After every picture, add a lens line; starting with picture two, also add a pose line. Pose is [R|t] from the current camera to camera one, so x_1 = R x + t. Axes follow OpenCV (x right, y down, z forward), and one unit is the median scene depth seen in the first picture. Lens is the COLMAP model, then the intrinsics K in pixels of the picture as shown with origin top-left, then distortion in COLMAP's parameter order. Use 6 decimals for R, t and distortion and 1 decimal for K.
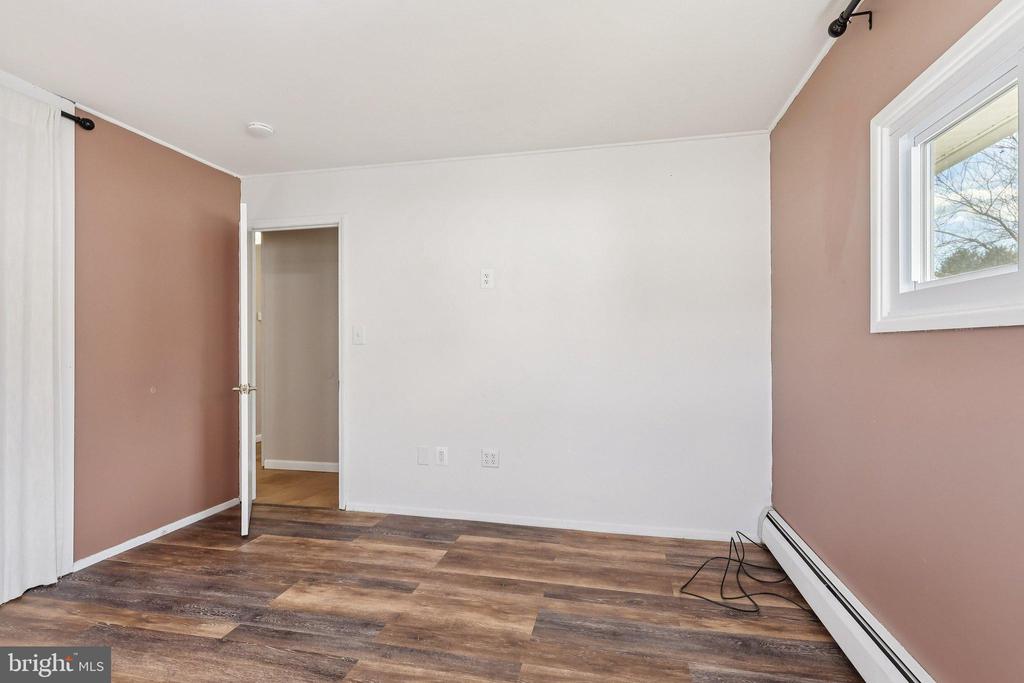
lens RADIAL K [[511.3, 0, 508.9], [0, 511.3, 339.4], [0, 0, 1]] dist [-0.000258, -0.000120]
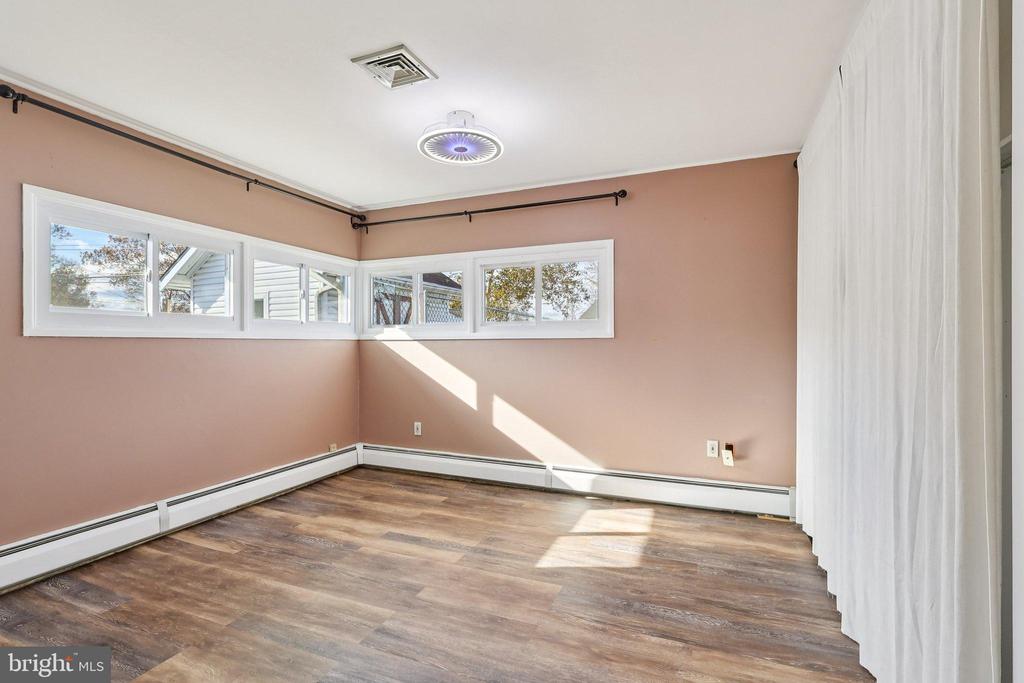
lens RADIAL K [[489.3, 0, 512.0], [0, 489.3, 341.5], [0, 0, 1]] dist [0.000640, 0.000675]
pose [[-0.983710, 0.006402, 0.179651, -0.792035], [0.004605, 0.999935, -0.010418, 0.020759], [-0.179706, -0.009421, -0.983675, 1.950464]]
